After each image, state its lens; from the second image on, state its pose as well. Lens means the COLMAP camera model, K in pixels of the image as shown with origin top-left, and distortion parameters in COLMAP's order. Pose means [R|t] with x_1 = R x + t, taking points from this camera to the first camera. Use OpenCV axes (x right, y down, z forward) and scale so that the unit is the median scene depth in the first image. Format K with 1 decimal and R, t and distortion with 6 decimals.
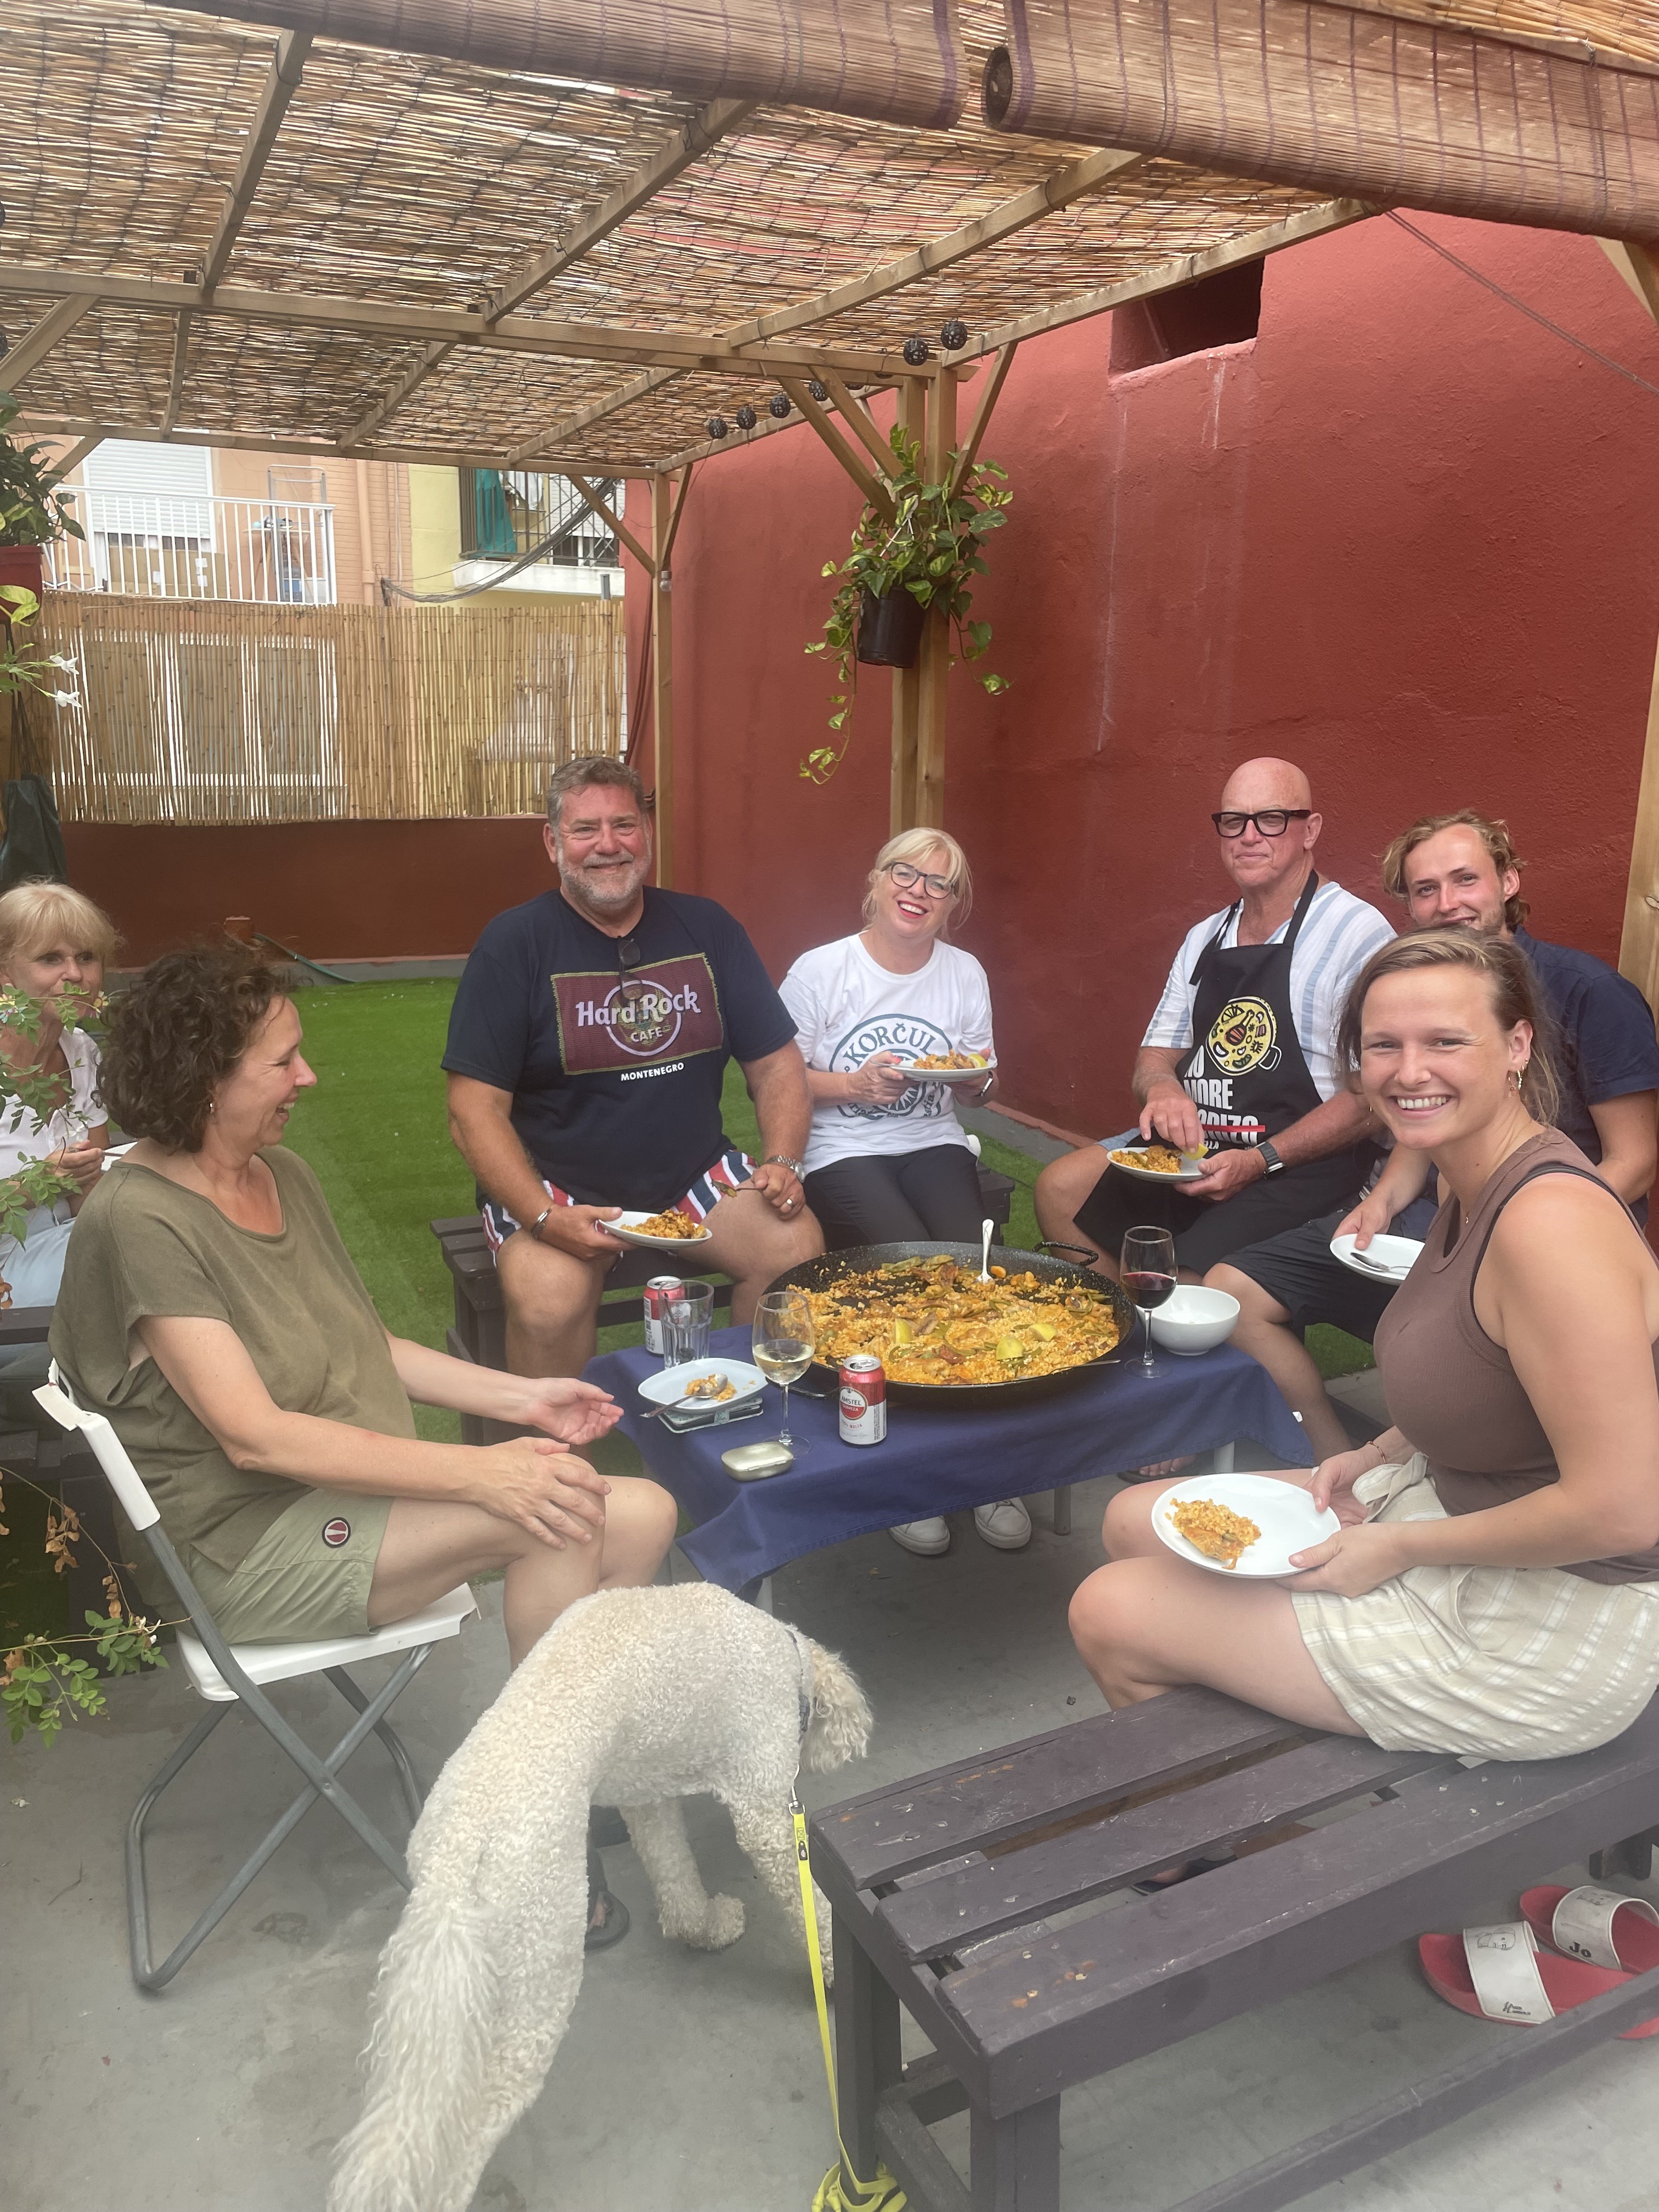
lens RADIAL K [[1639.1, 0, 808.5], [0, 1639.1, 1067.5], [0, 0, 1]] dist [0.066954, -0.100307]
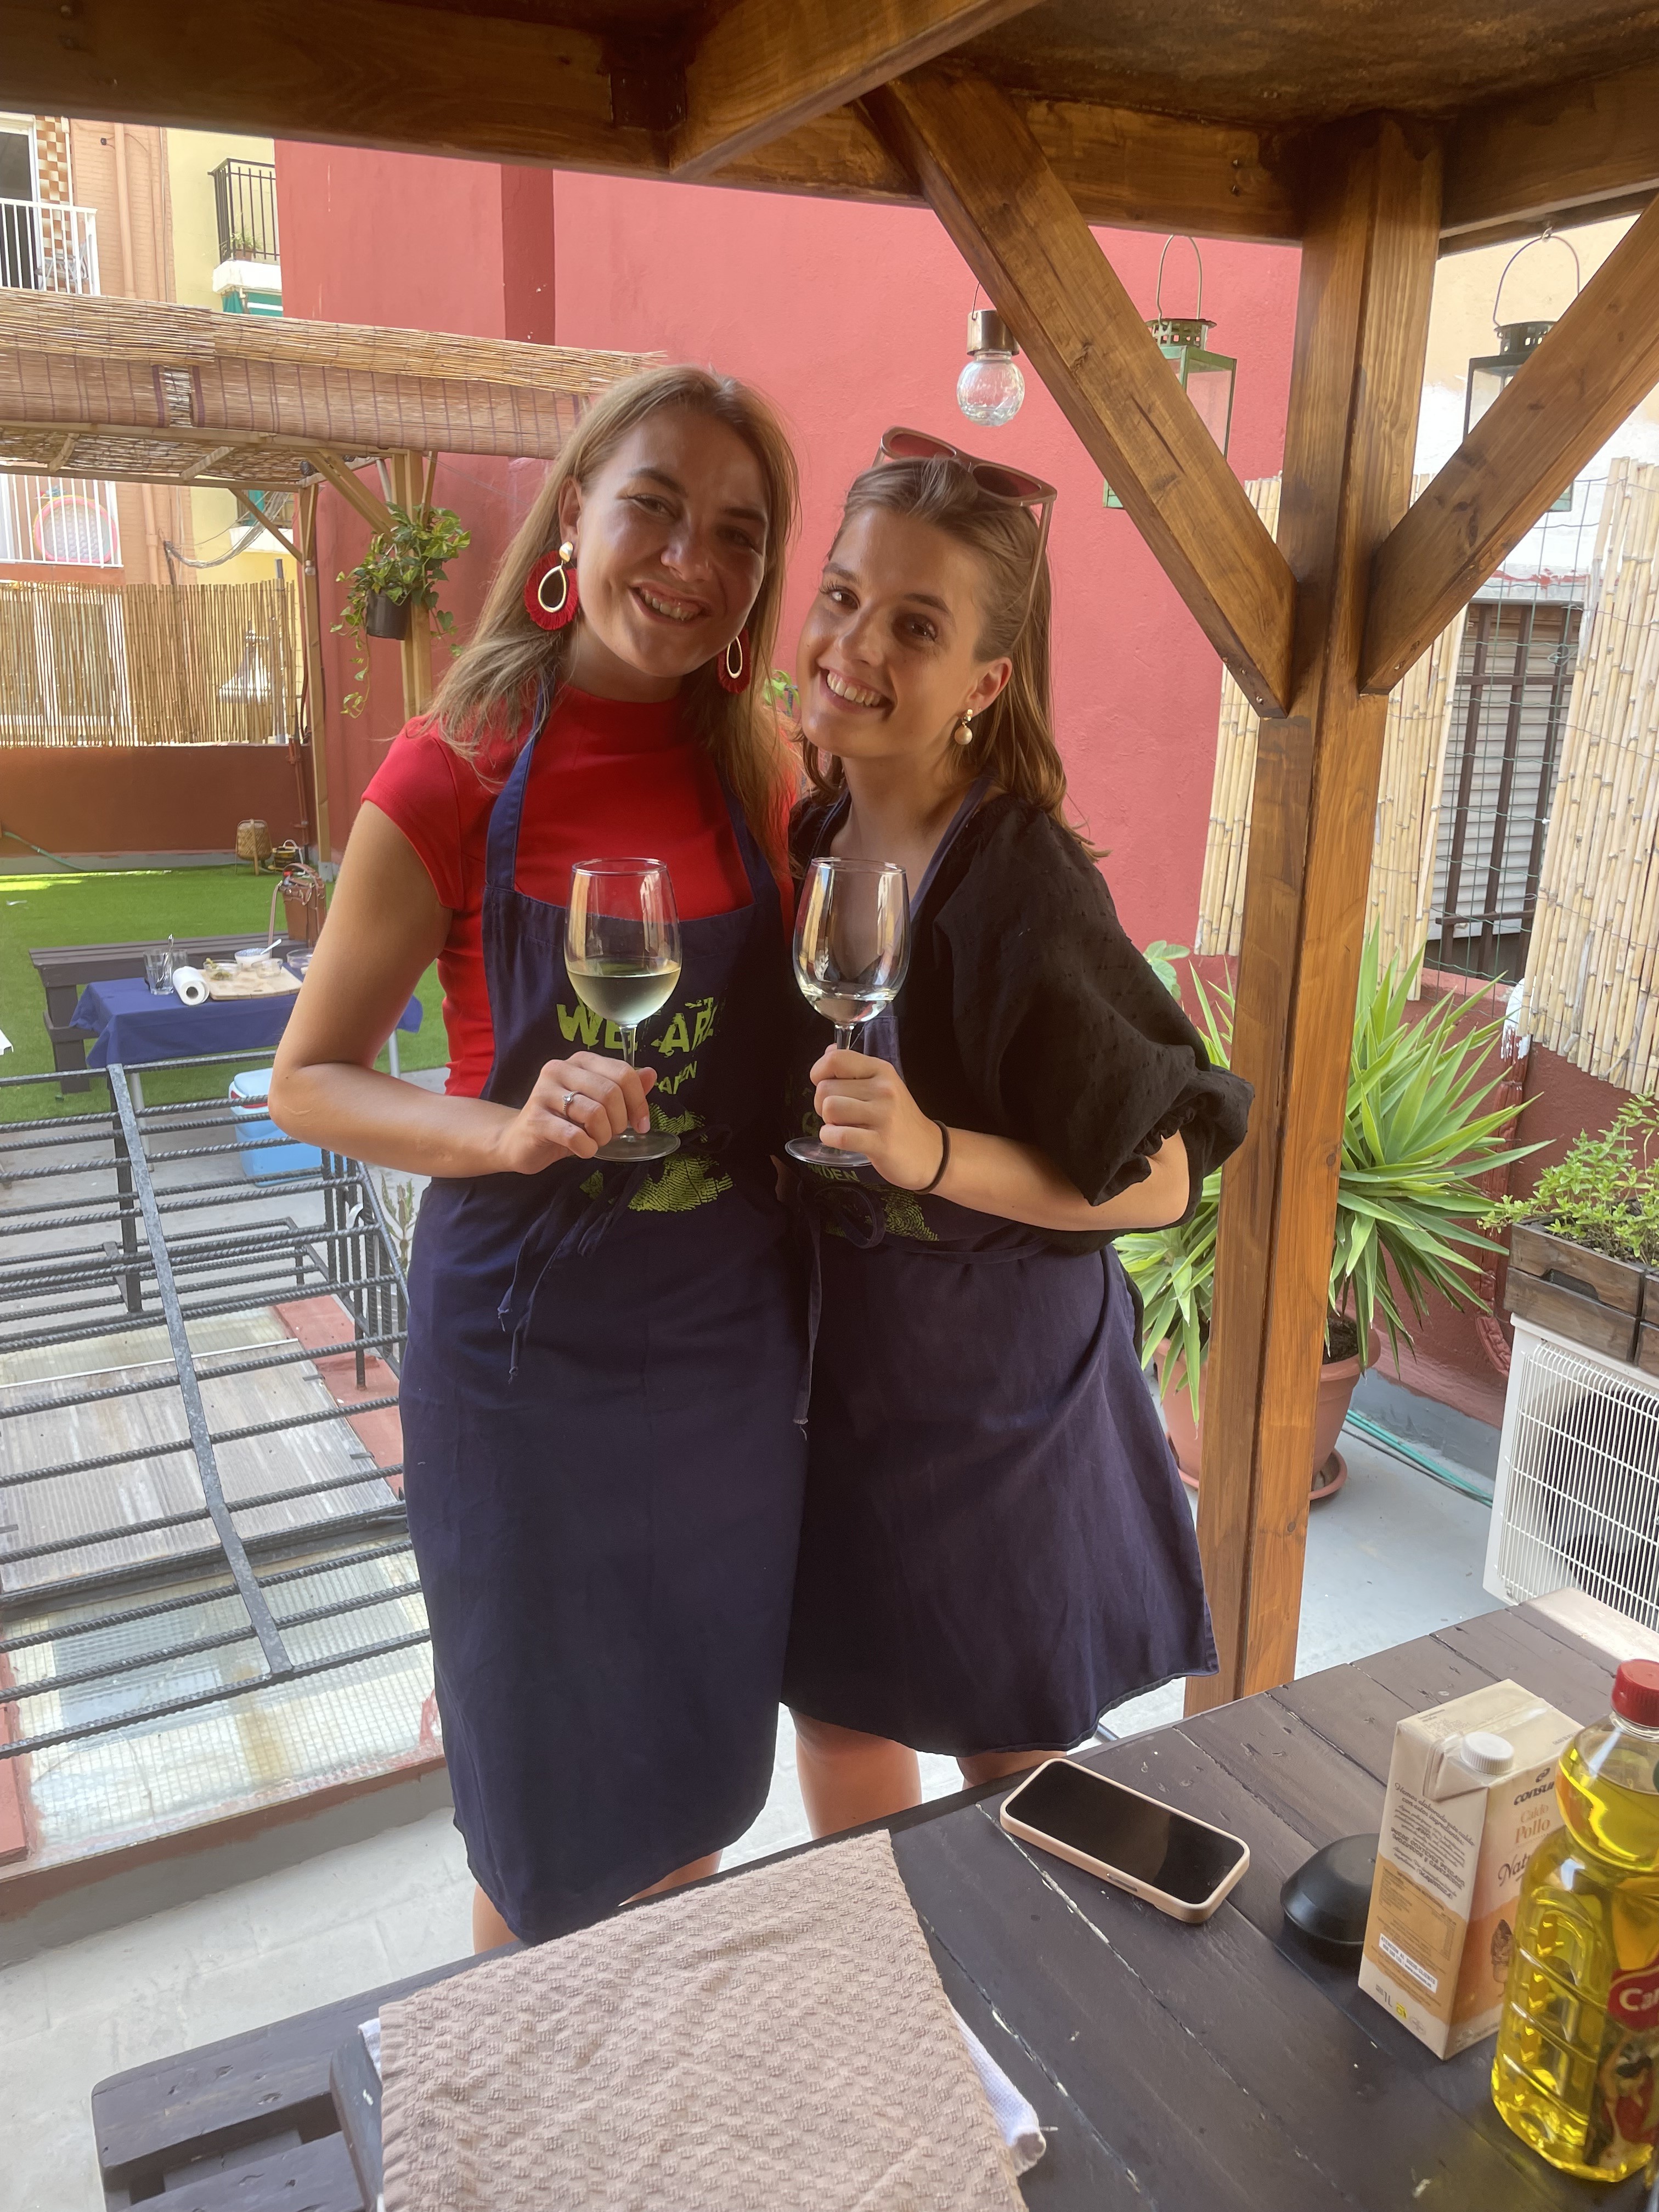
lens RADIAL K [[1639.1, 0, 808.5], [0, 1639.1, 1067.5], [0, 0, 1]] dist [0.066954, -0.100307]
pose [[0.997988, -0.009012, 0.062761, 0.332988], [0.006896, 0.999403, 0.033851, 0.104161], [-0.063029, -0.033350, 0.997454, -0.567729]]
